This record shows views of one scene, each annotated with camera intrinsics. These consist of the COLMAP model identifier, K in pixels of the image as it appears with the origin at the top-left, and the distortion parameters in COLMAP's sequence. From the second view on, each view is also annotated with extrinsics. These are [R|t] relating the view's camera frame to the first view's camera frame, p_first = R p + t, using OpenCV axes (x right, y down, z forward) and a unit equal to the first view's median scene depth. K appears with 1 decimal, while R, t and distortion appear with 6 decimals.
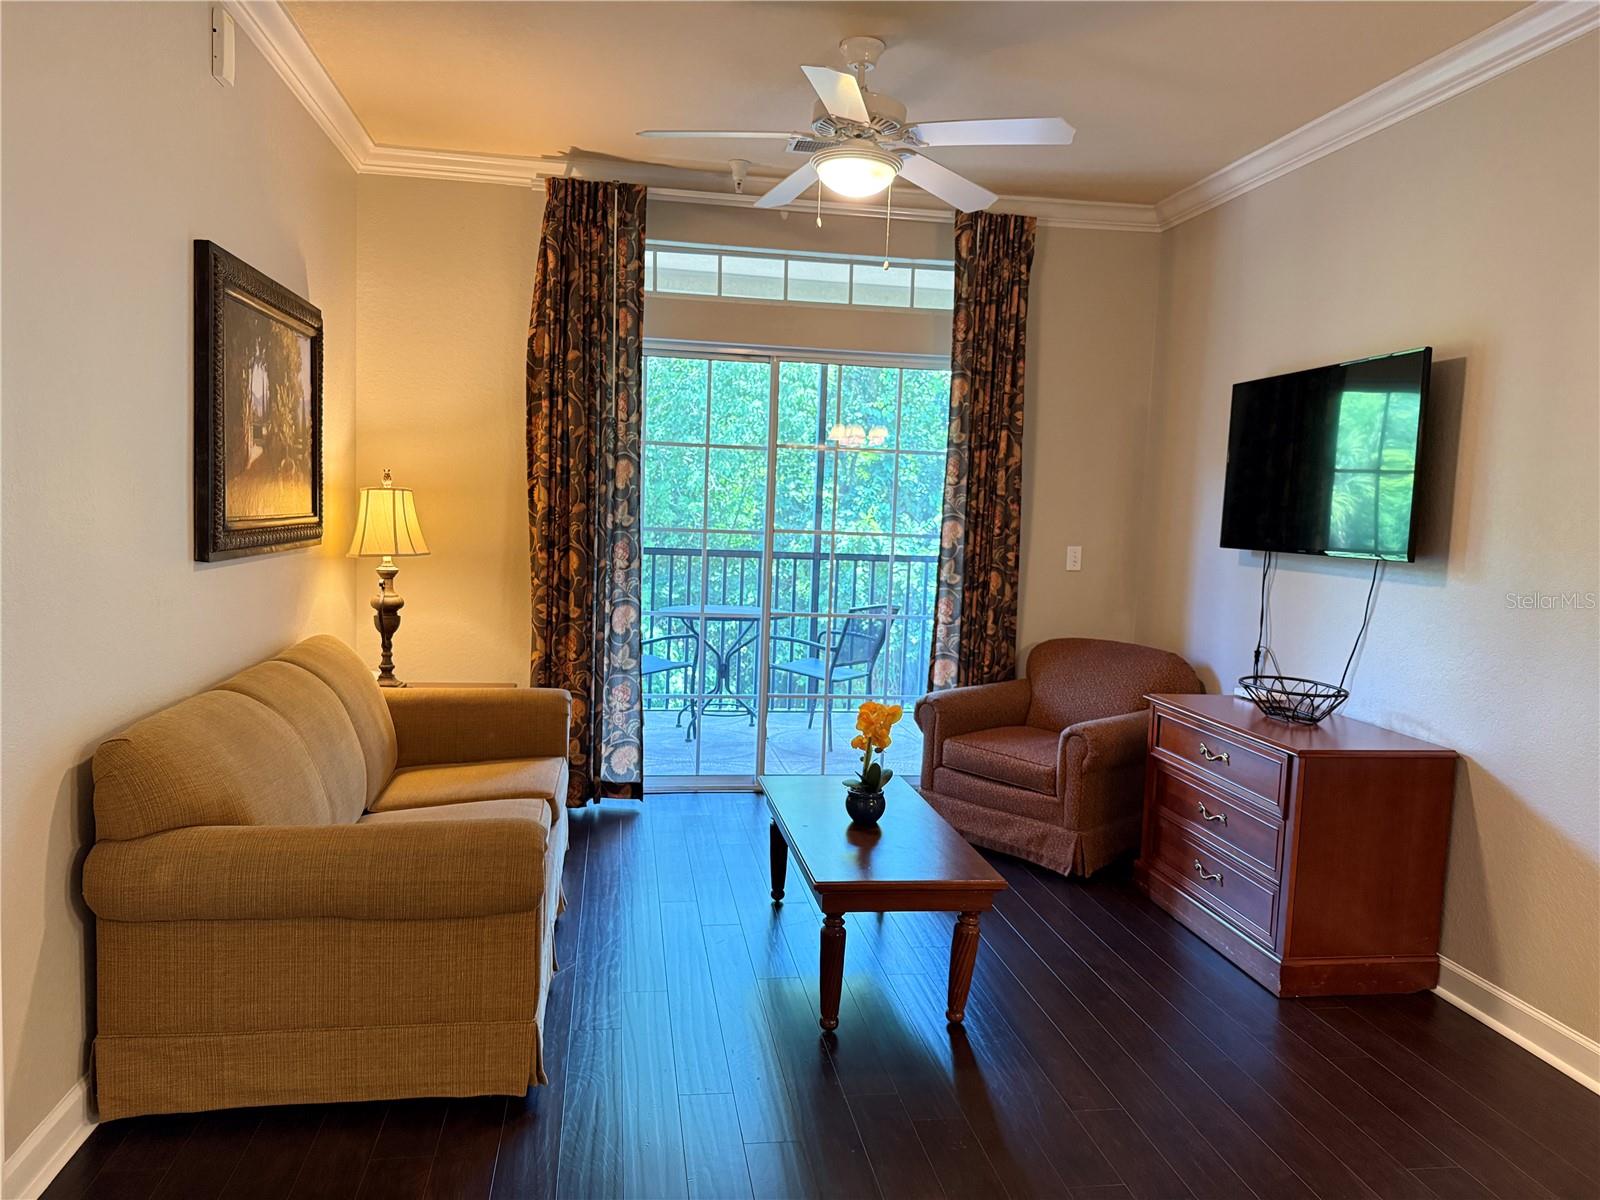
lens RADIAL K [[1133.2, 0, 801.8], [0, 1133.2, 609.4], [0, 0, 1]] dist [0.144216, -0.257522]
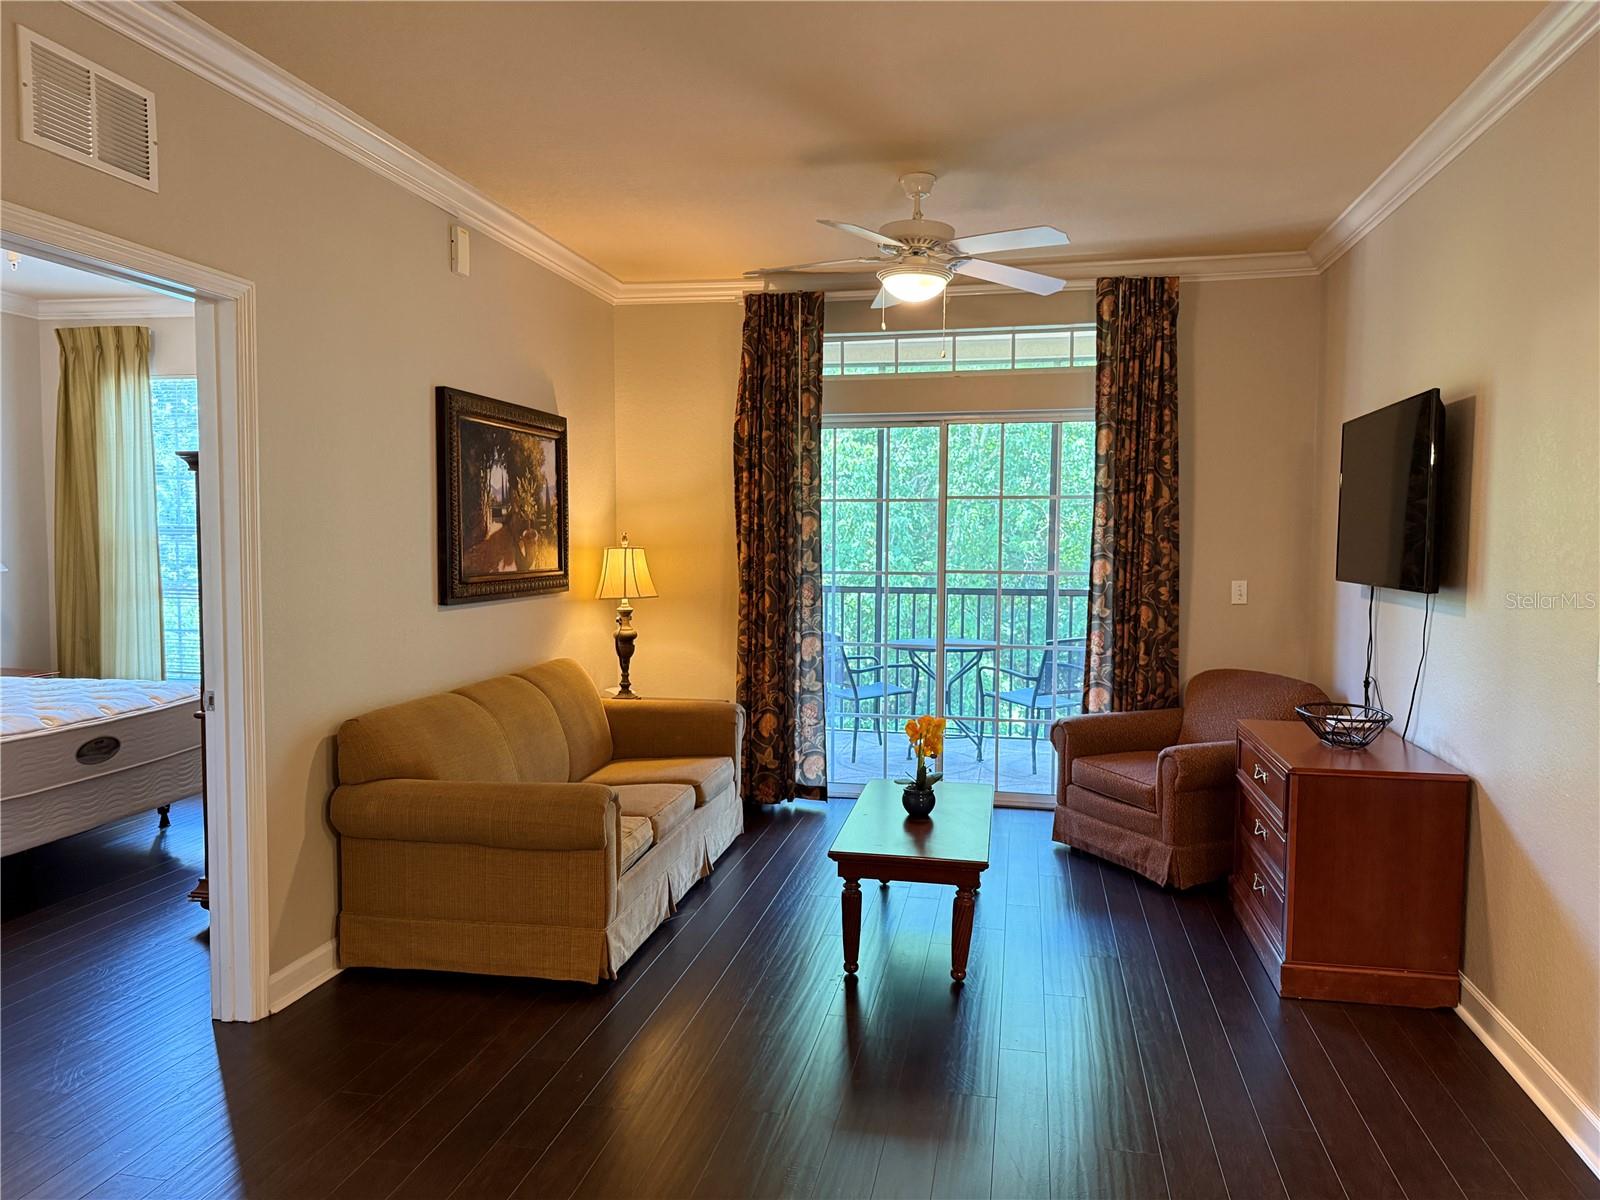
lens RADIAL K [[1126.8, 0, 802.6], [0, 1126.8, 607.7], [0, 0, 1]] dist [0.142745, -0.239067]
pose [[0.937071, -0.009986, -0.348995, 0.259138], [-0.002423, 0.999381, -0.035101, 0.007525], [0.349129, 0.033737, 0.936467, -0.120944]]
